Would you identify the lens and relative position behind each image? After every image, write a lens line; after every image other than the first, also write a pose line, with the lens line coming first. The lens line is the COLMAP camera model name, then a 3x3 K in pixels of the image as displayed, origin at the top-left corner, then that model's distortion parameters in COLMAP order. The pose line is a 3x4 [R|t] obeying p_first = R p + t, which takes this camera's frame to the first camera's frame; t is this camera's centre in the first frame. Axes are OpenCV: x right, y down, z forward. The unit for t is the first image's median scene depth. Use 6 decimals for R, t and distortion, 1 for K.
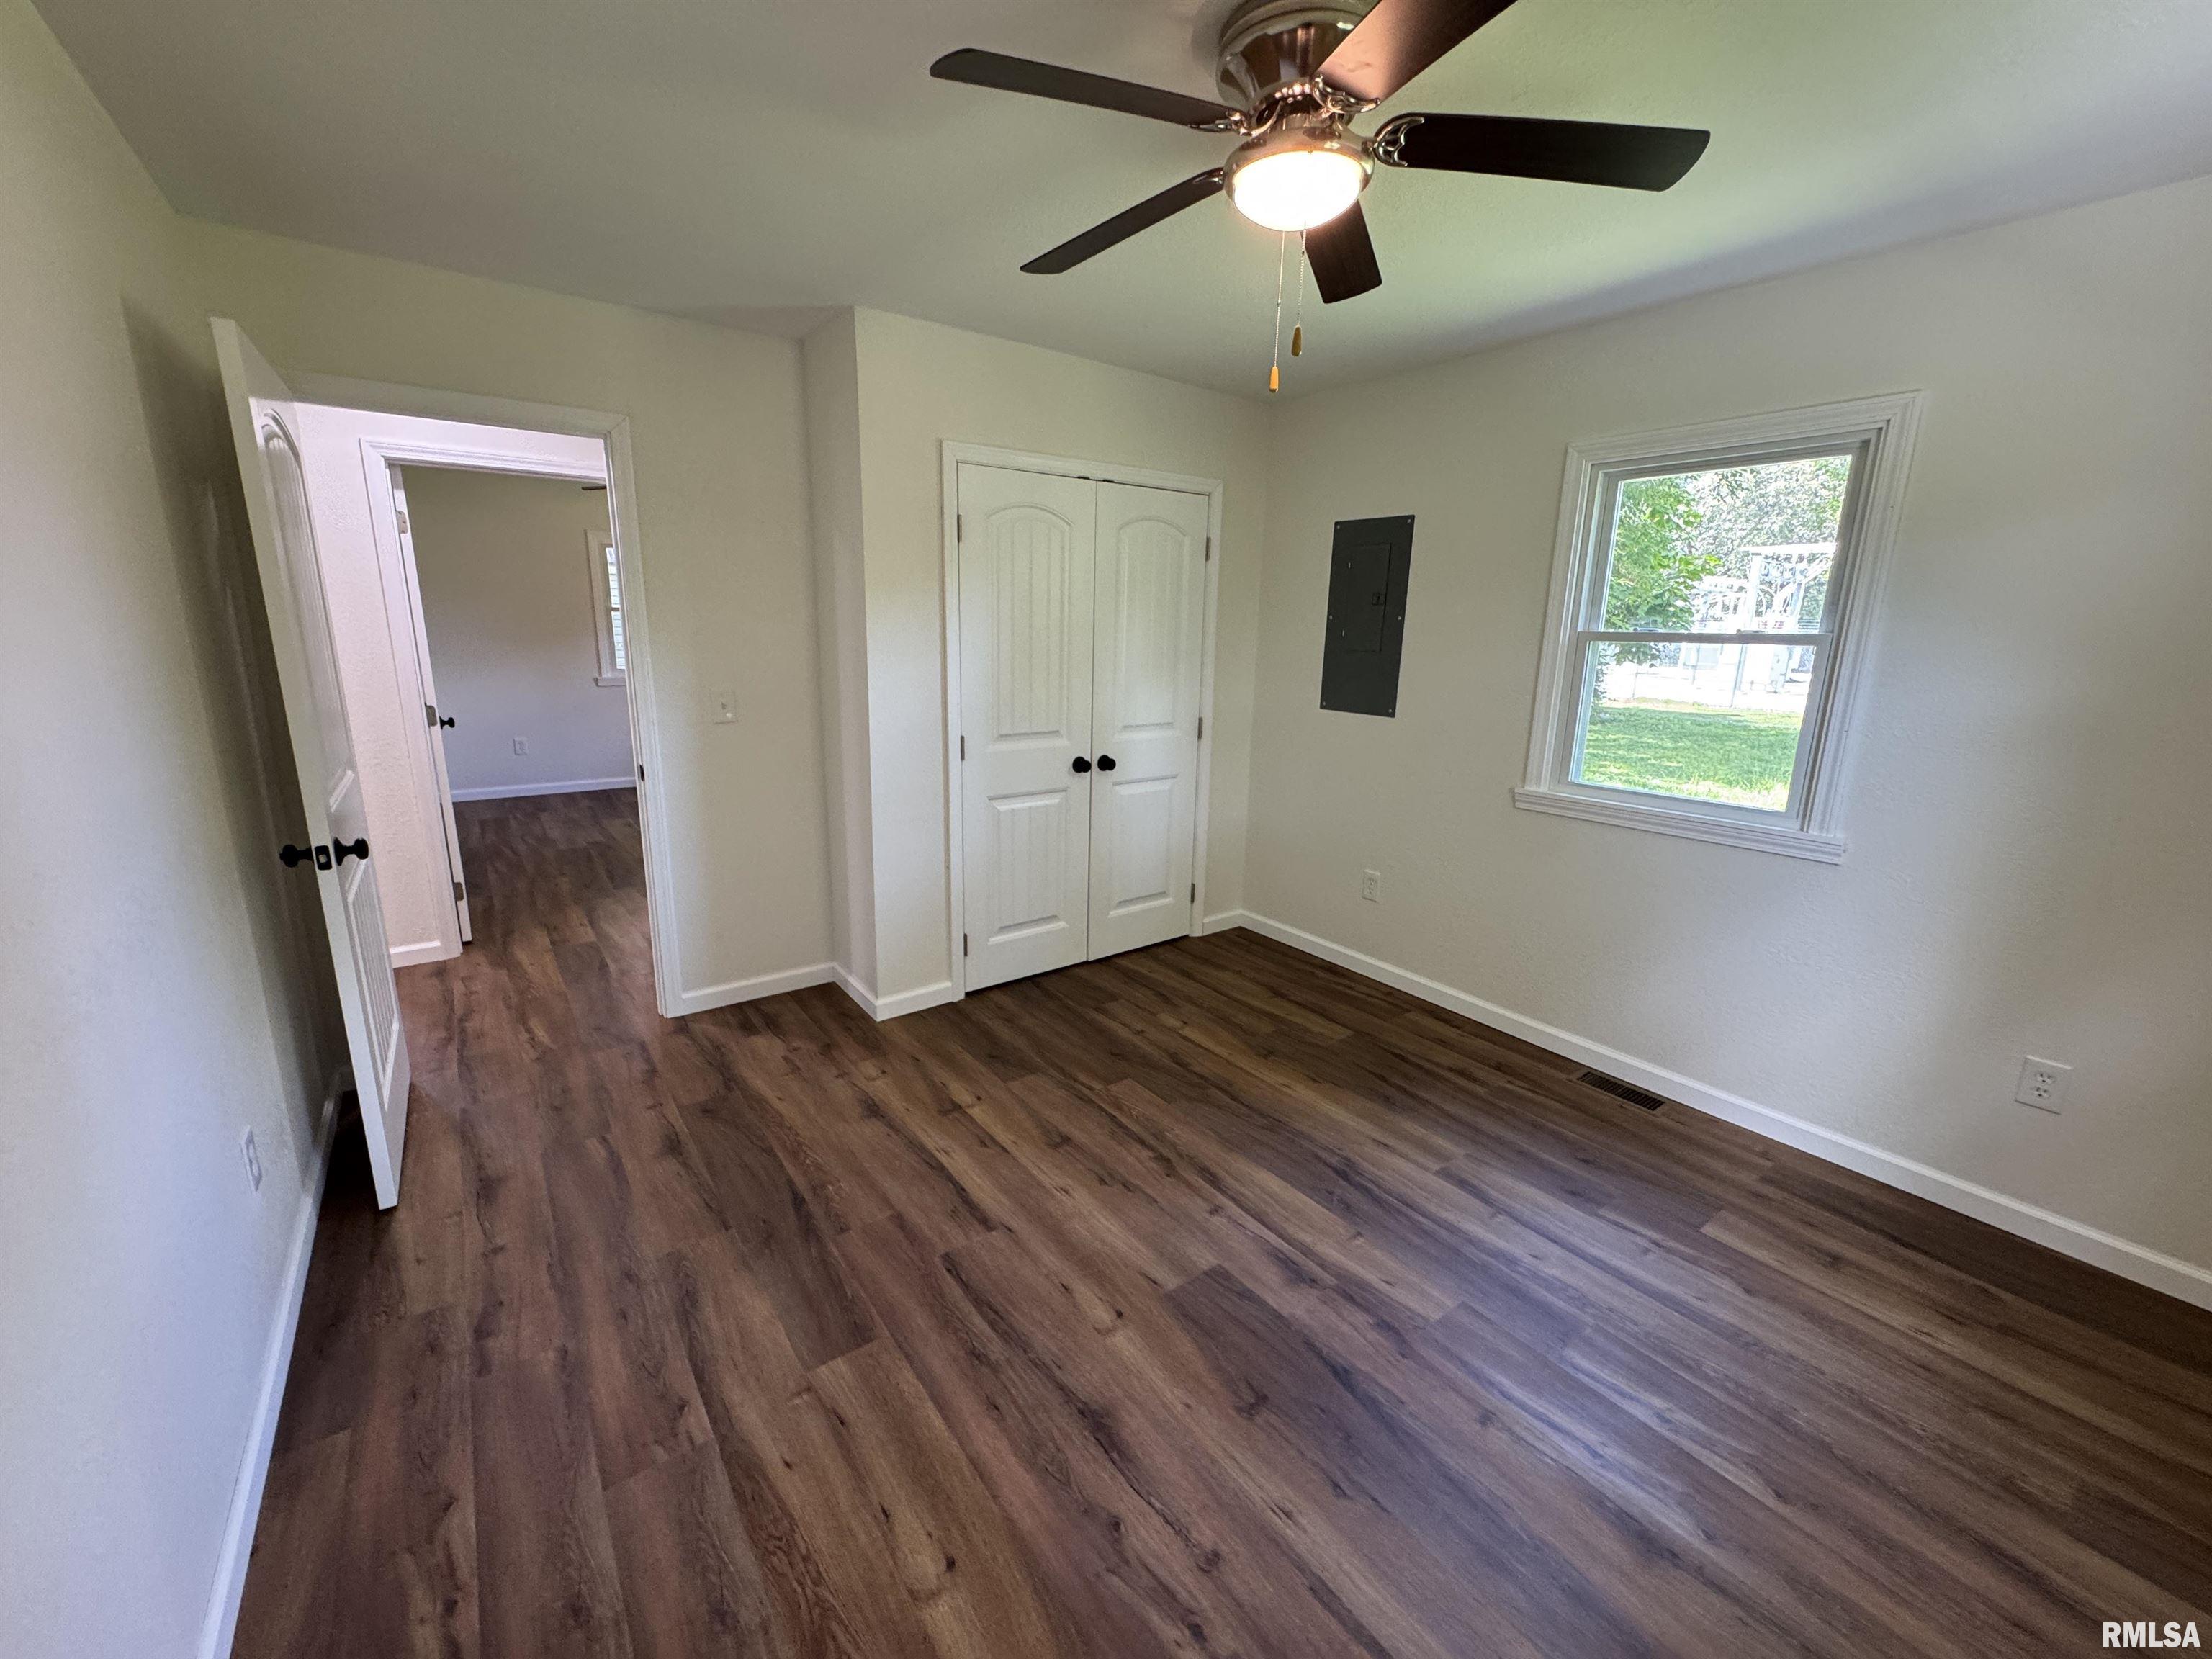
lens RADIAL K [[859.7, 0, 1105.1], [0, 859.7, 882.6], [0, 0, 1]] dist [-0.000445, 0.000120]
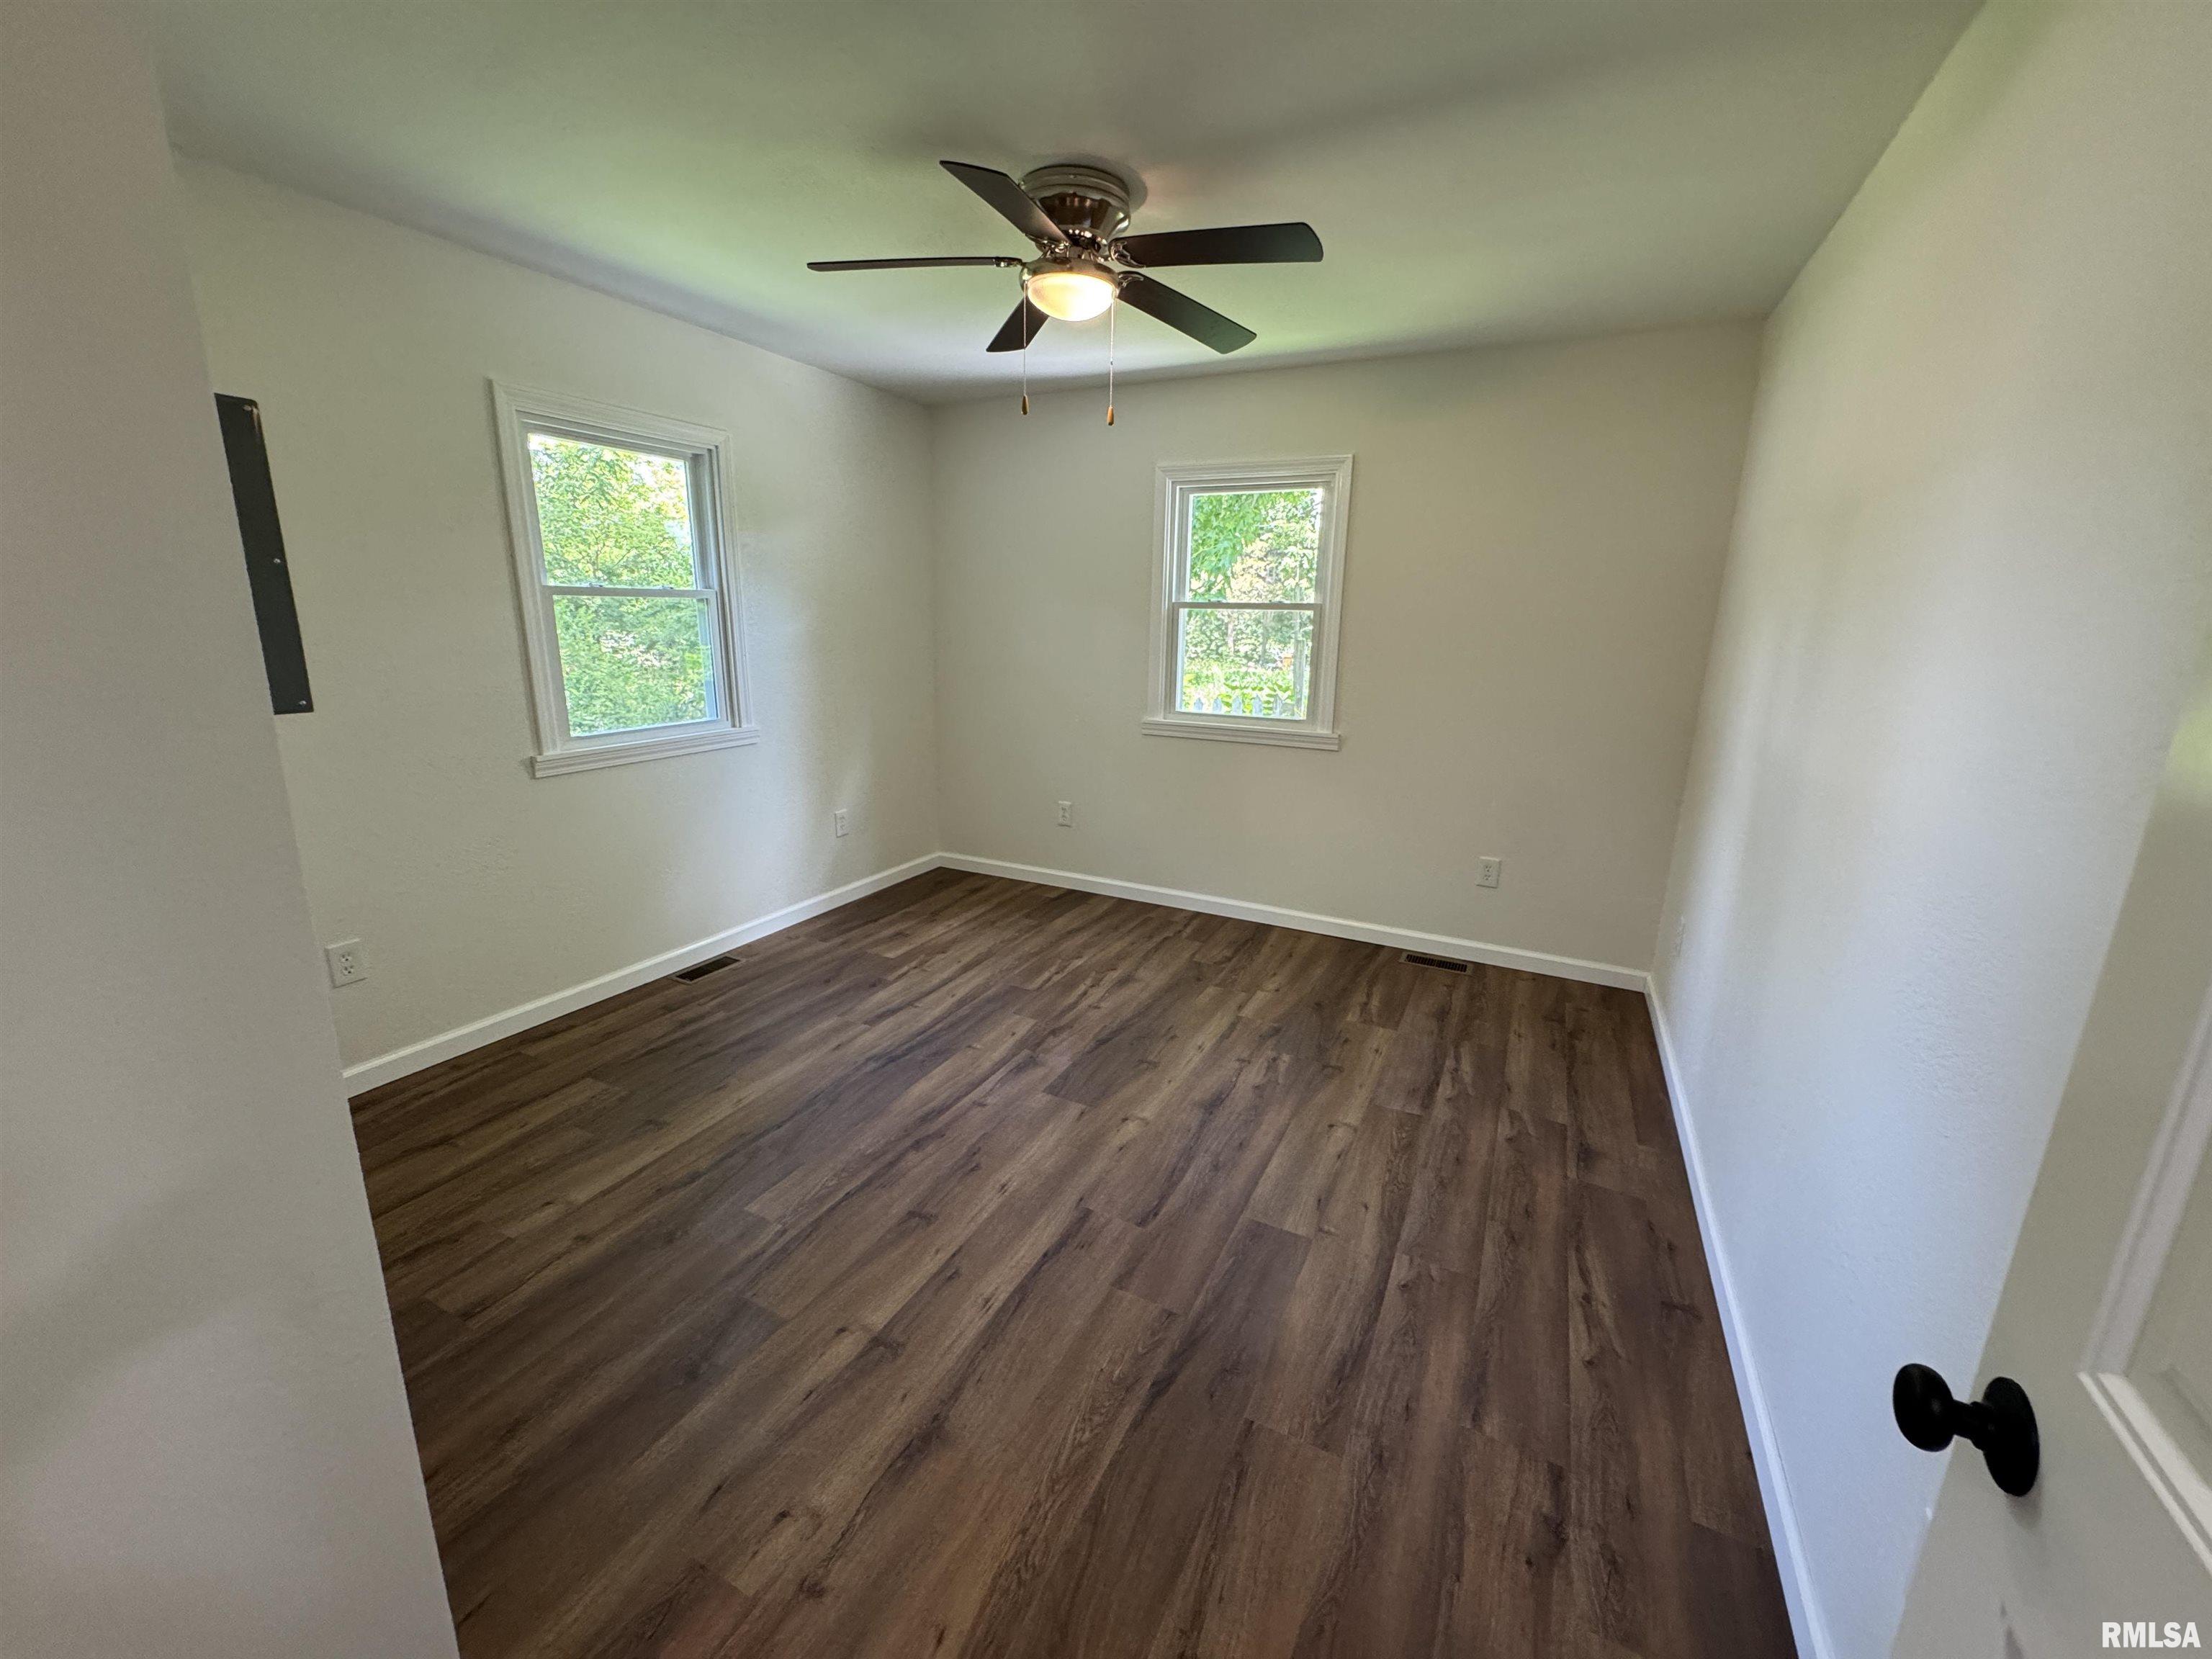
lens RADIAL K [[892.7, 0, 1105.9], [0, 892.7, 826.9], [0, 0, 1]] dist [-0.001044, 0.000069]
pose [[-0.455628, -0.236829, 0.858088, -0.834622], [0.228886, 0.900380, 0.370035, -0.333485], [-0.860241, 0.365003, -0.356032, 1.084976]]
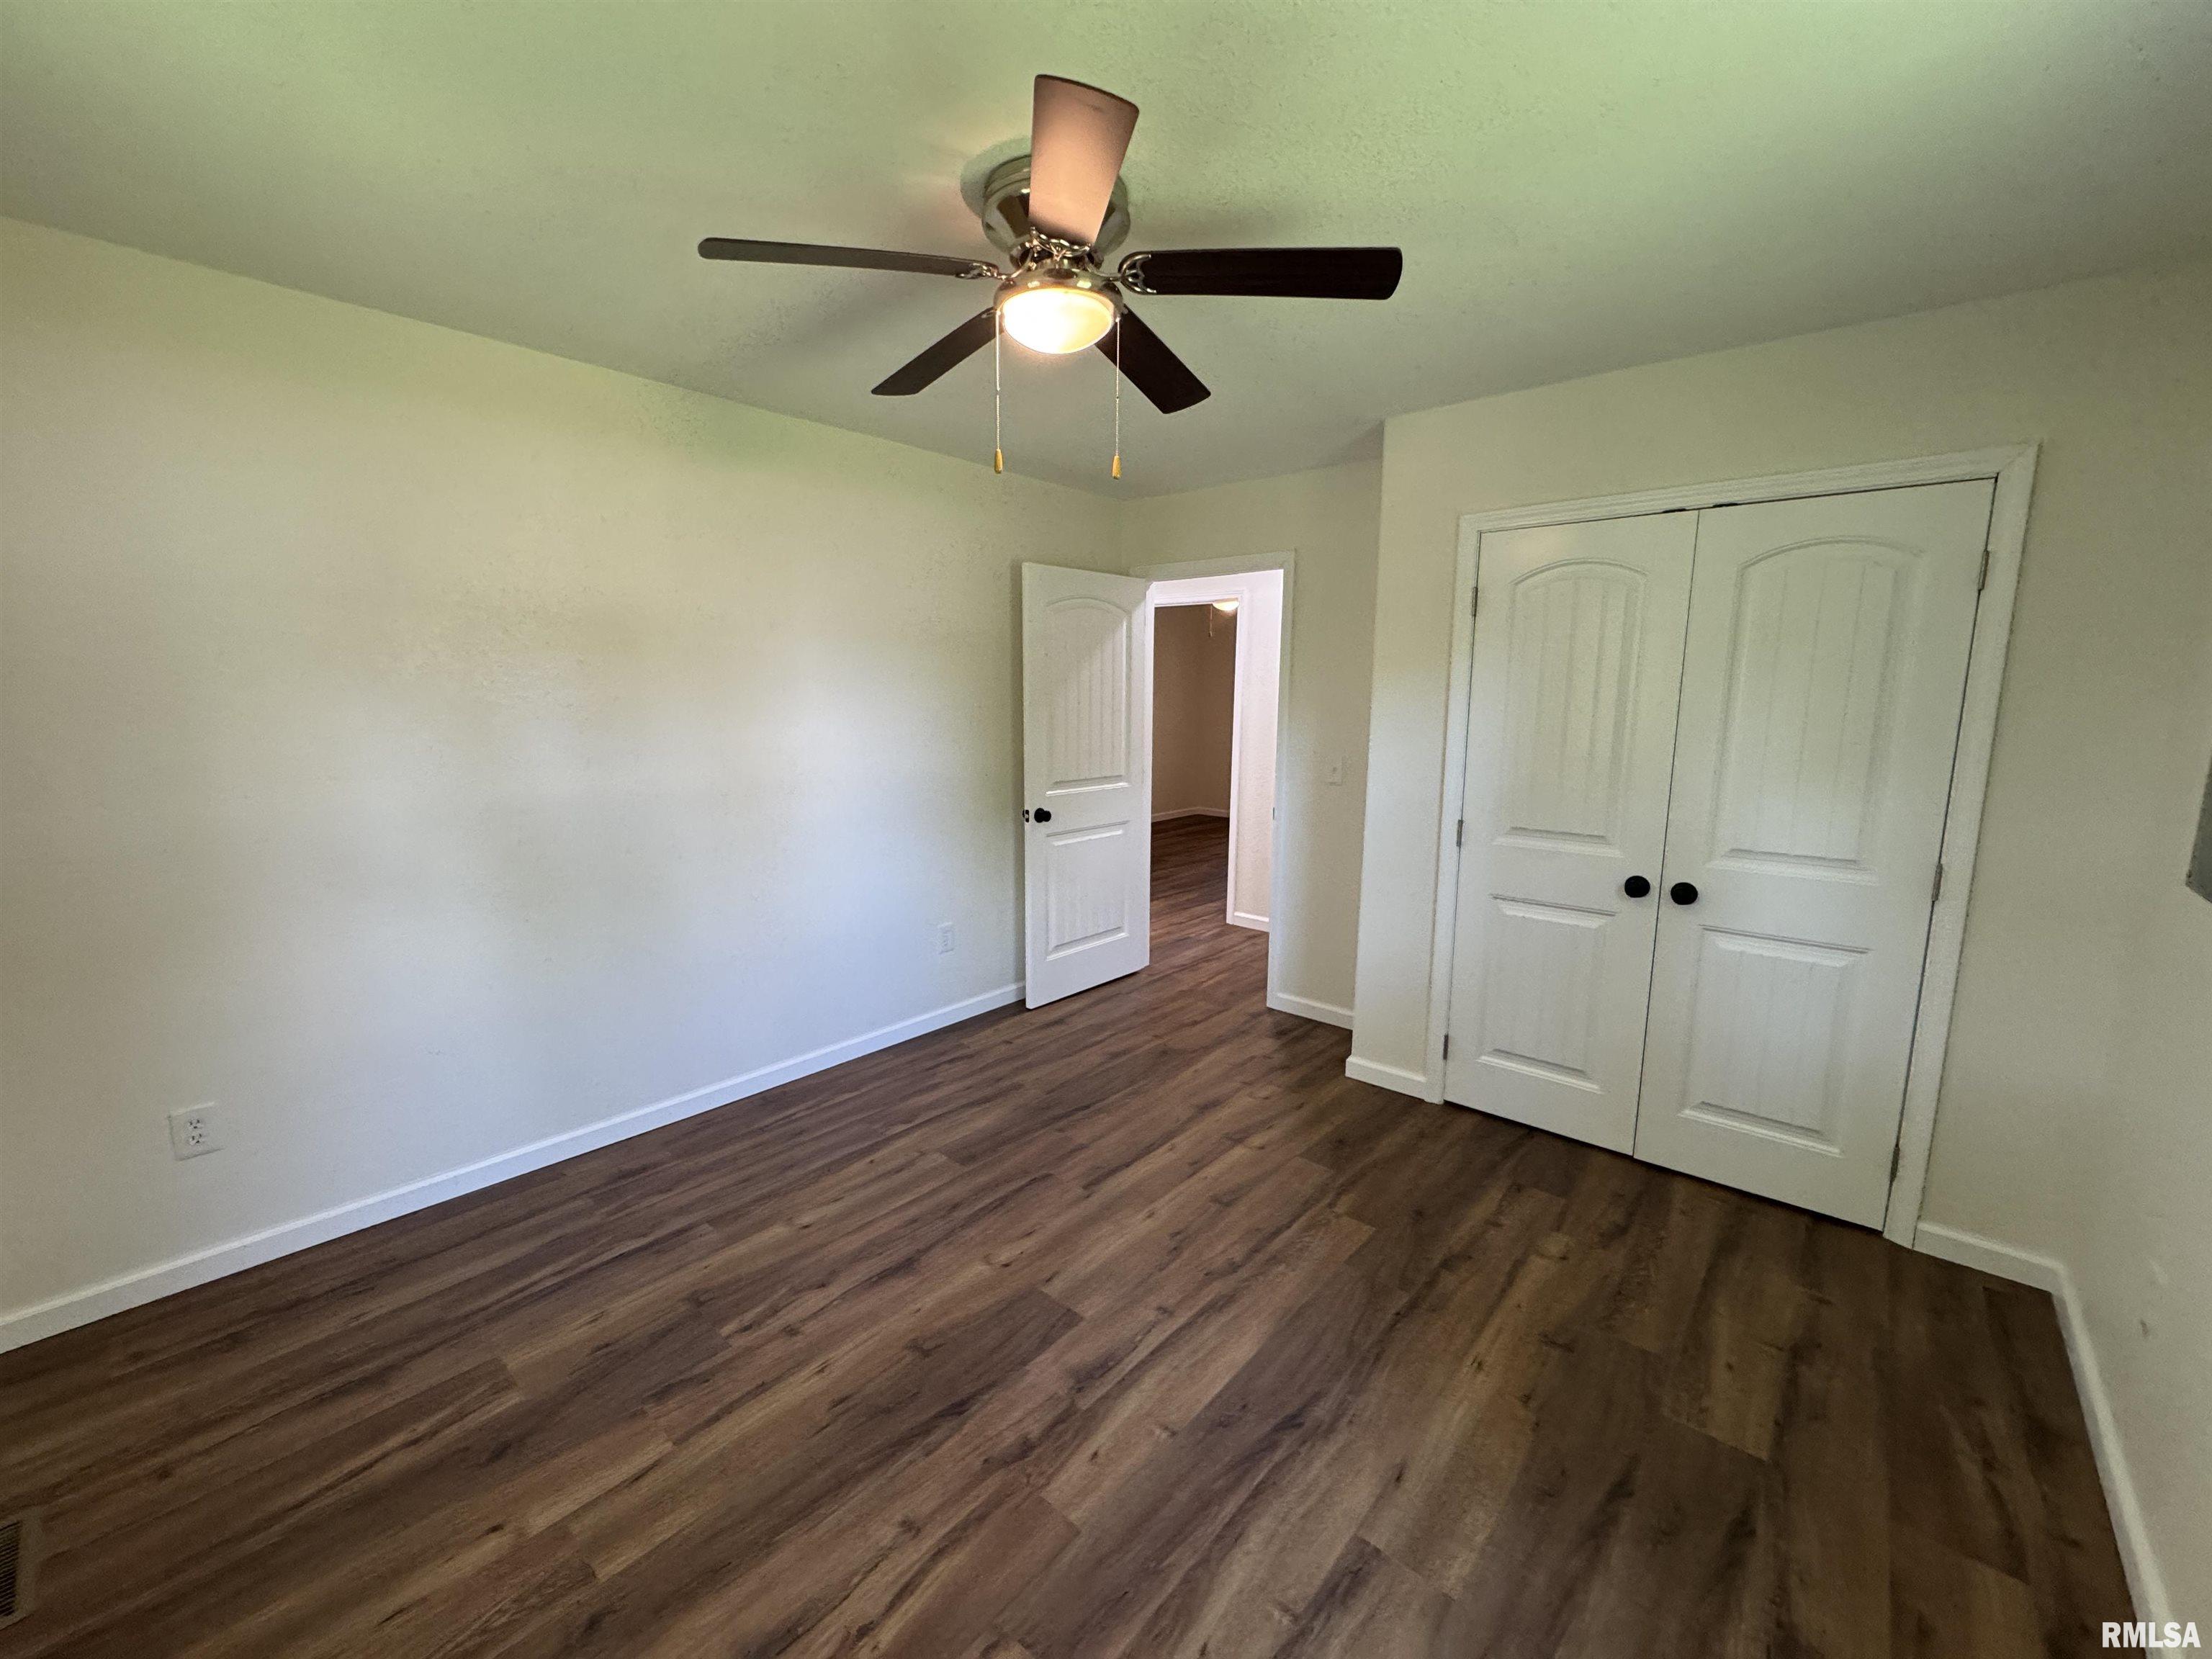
lens RADIAL K [[897.7, 0, 1098.8], [0, 897.7, 824.7], [0, 0, 1]] dist [-0.001288, 0.000066]
pose [[0.214547, 0.133039, -0.967610, 0.931284], [-0.286625, 0.955638, 0.067840, -0.158384], [0.933711, 0.262786, 0.243162, 0.530436]]
